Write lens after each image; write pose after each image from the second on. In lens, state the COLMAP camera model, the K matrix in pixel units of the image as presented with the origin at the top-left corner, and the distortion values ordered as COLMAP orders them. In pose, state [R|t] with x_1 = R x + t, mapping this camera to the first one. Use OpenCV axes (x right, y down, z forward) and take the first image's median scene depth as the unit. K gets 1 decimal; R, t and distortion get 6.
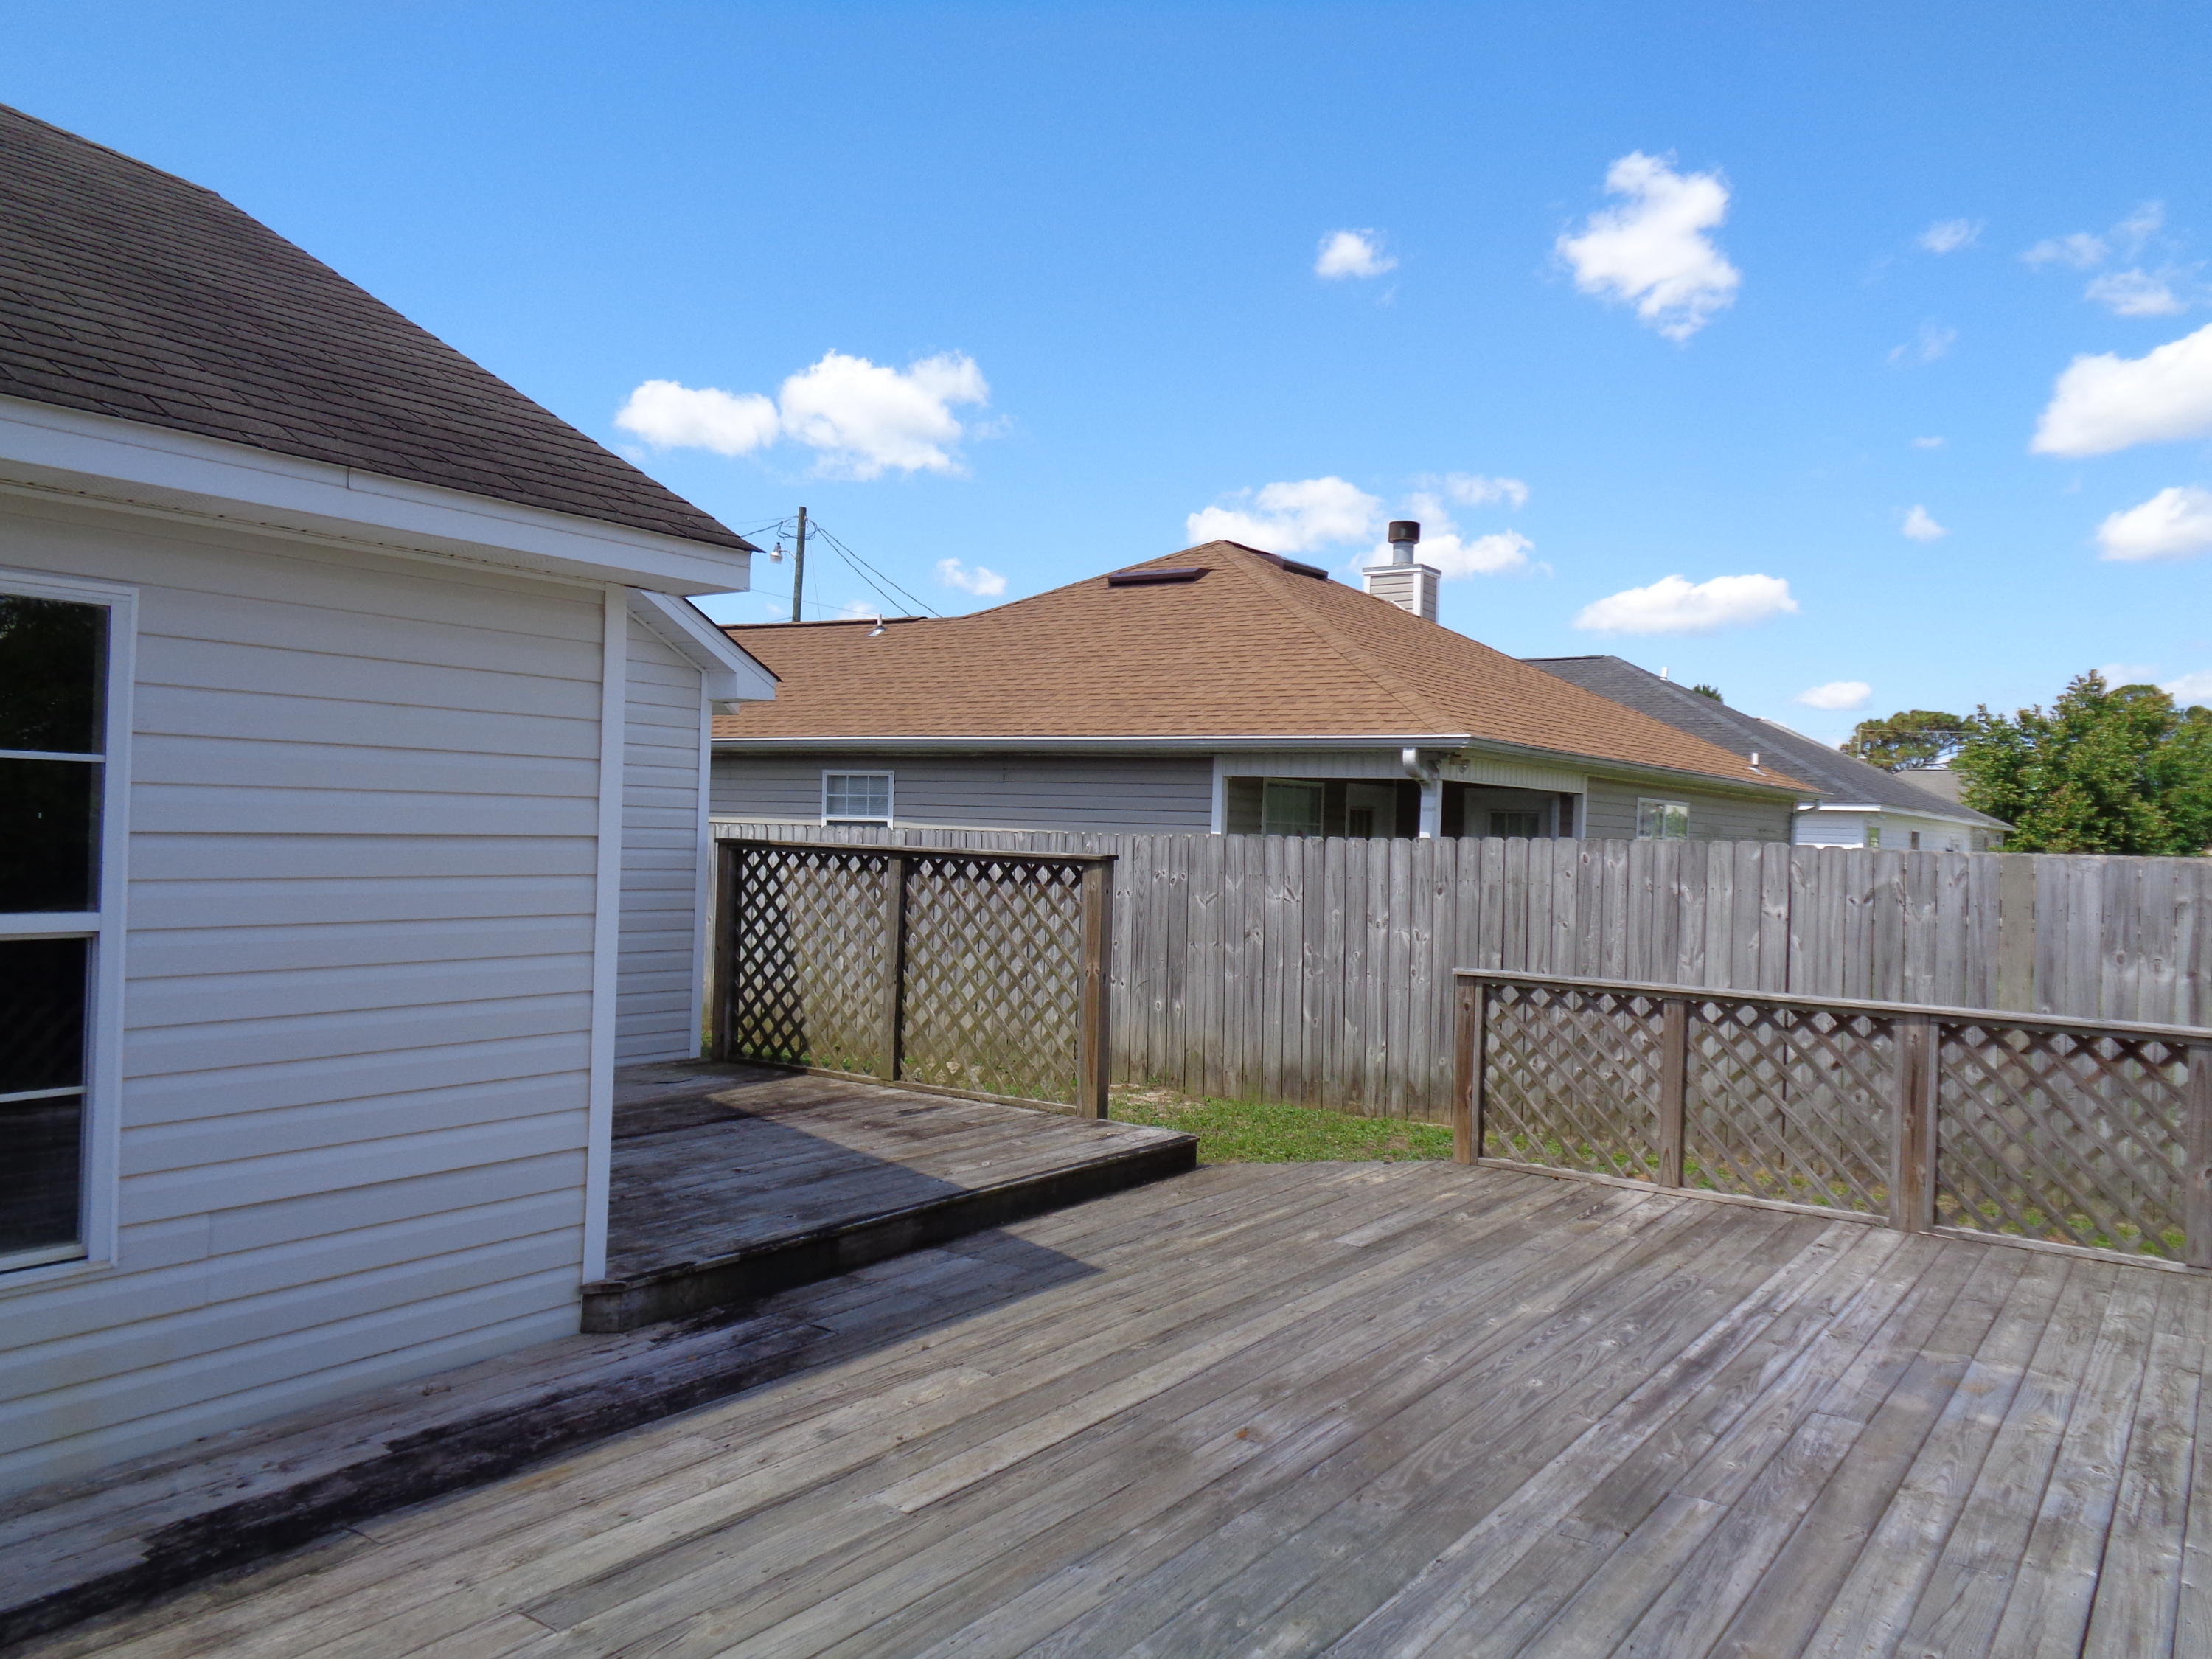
lens RADIAL K [[1671.3, 0, 1106.7], [0, 1671.3, 870.7], [0, 0, 1]] dist [0.010742, 0.002142]
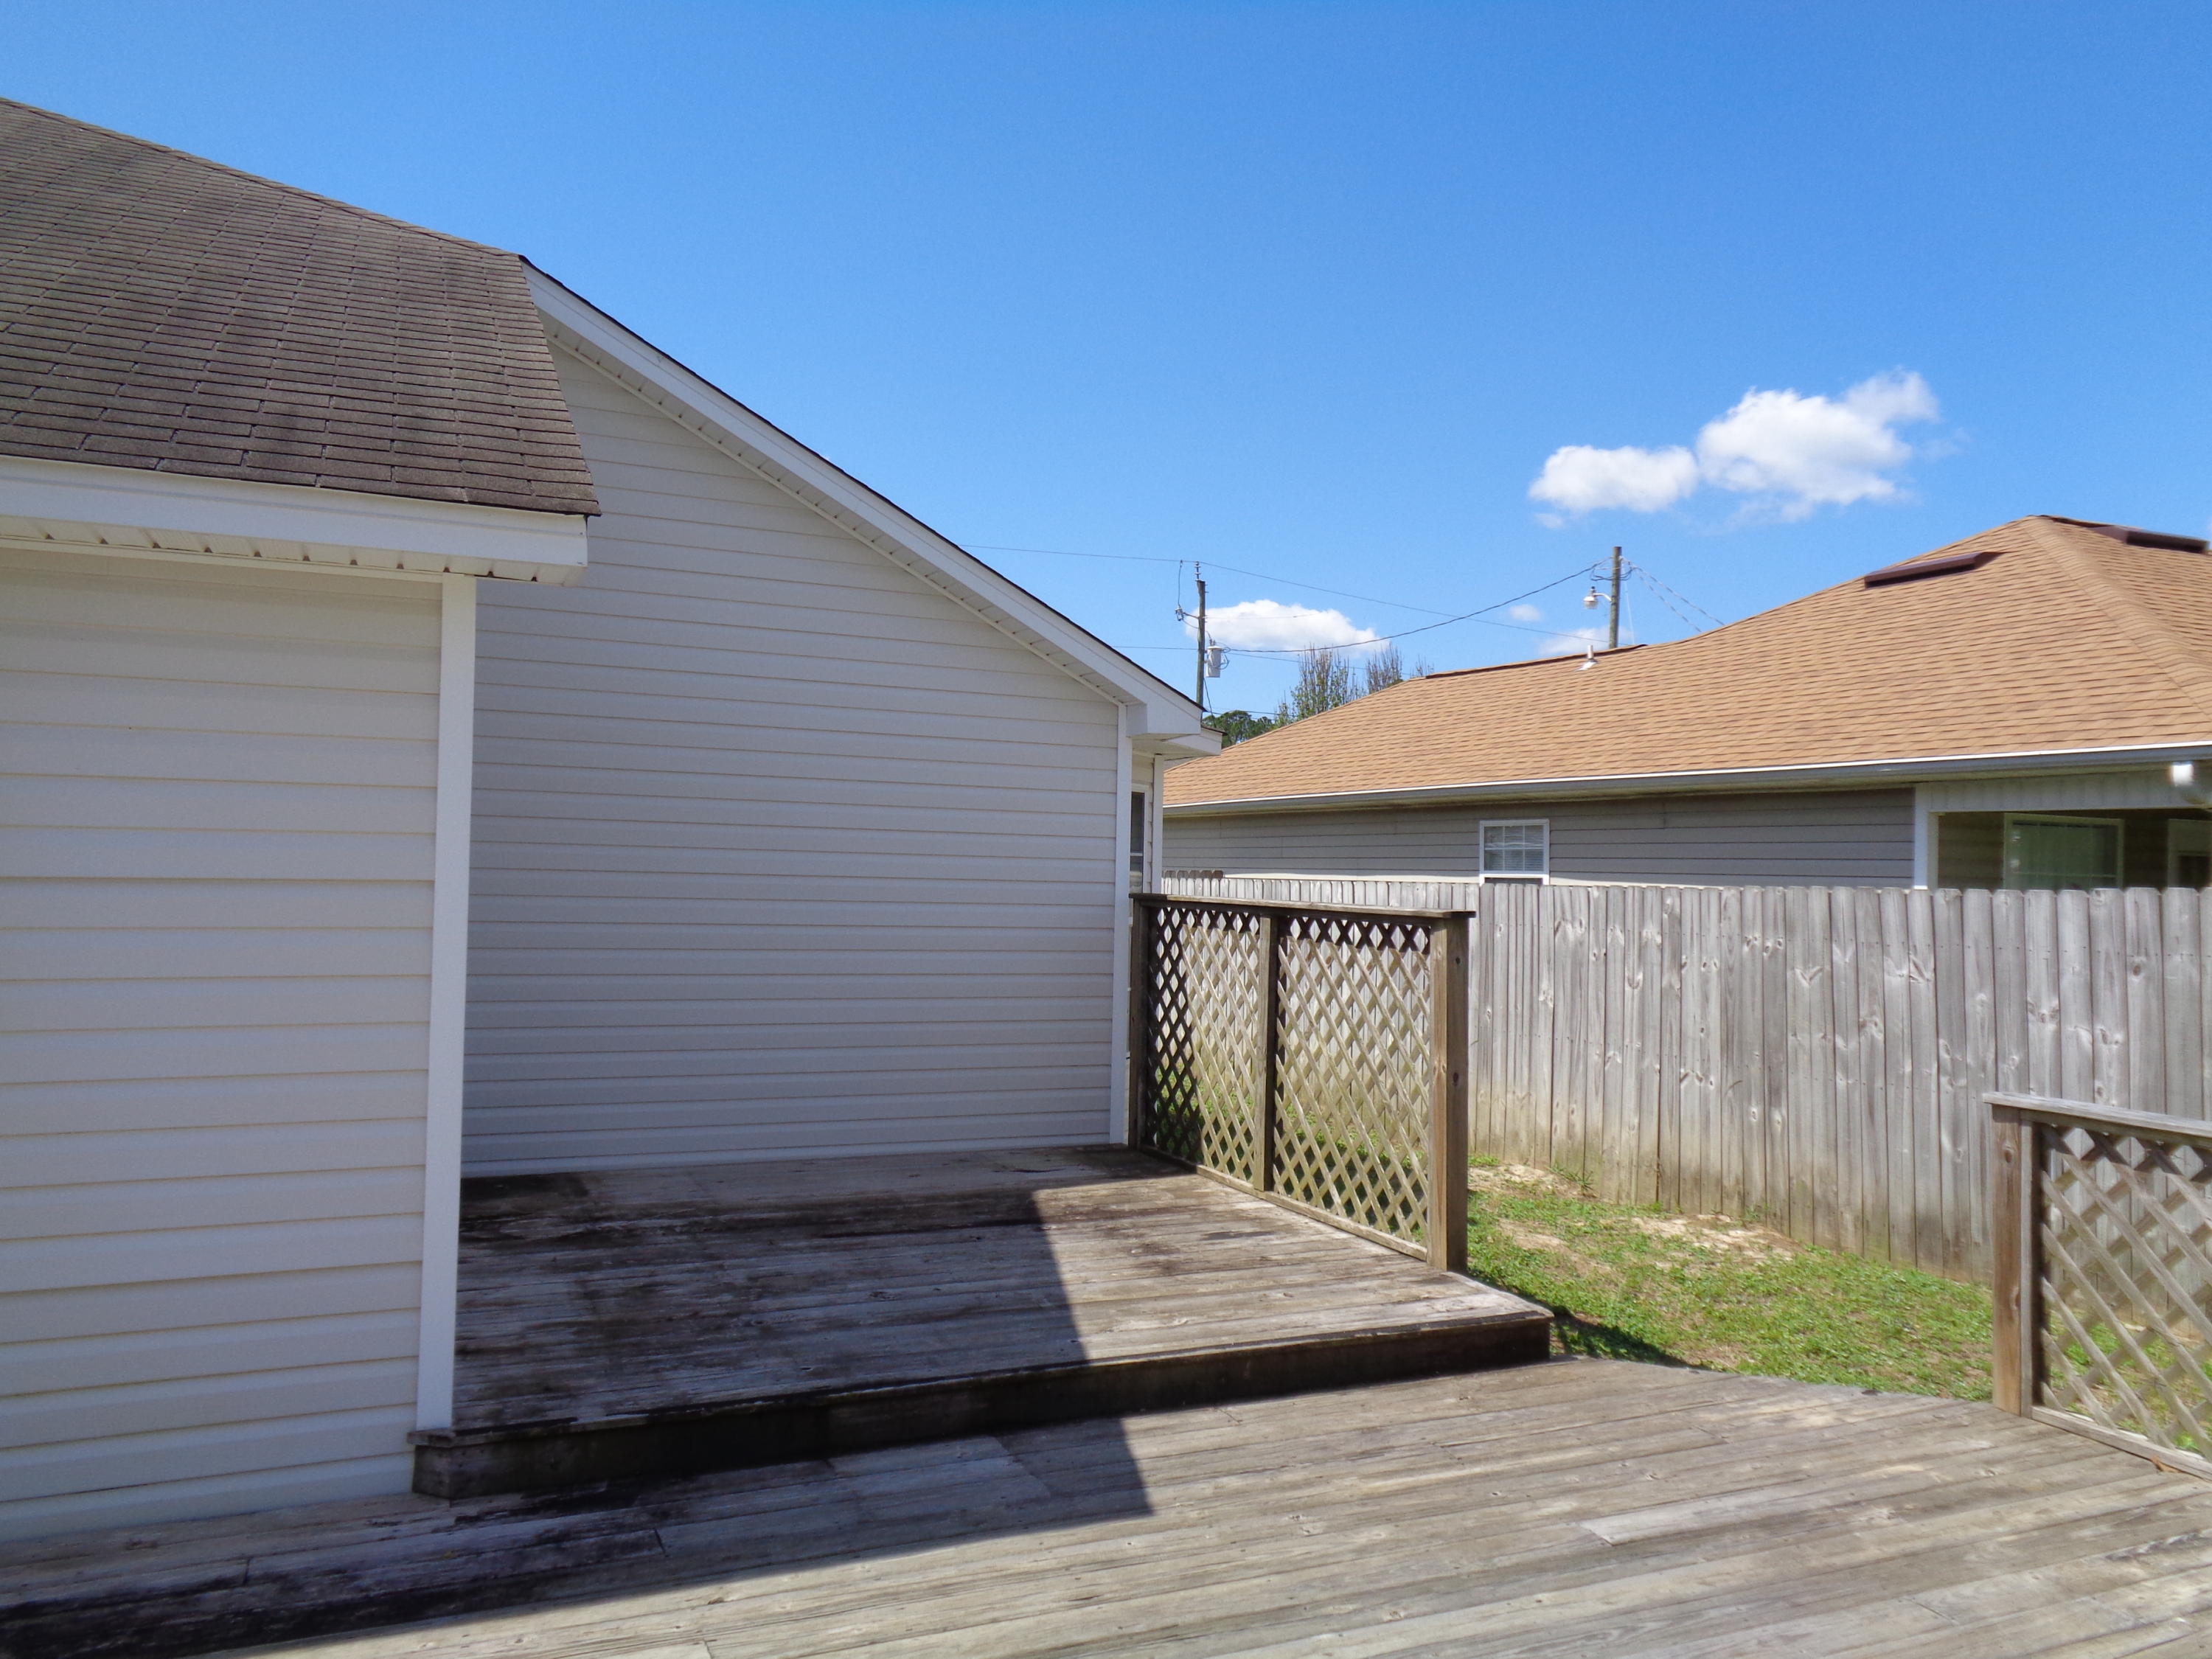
lens RADIAL K [[1671.3, 0, 1101.9], [0, 1671.3, 840.0], [0, 0, 1]] dist [0.010742, 0.002142]
pose [[0.855749, -0.021445, -0.516946, 0.222596], [-0.007986, 0.998474, -0.054639, 0.000477], [0.517329, 0.050886, 0.854272, 0.253406]]
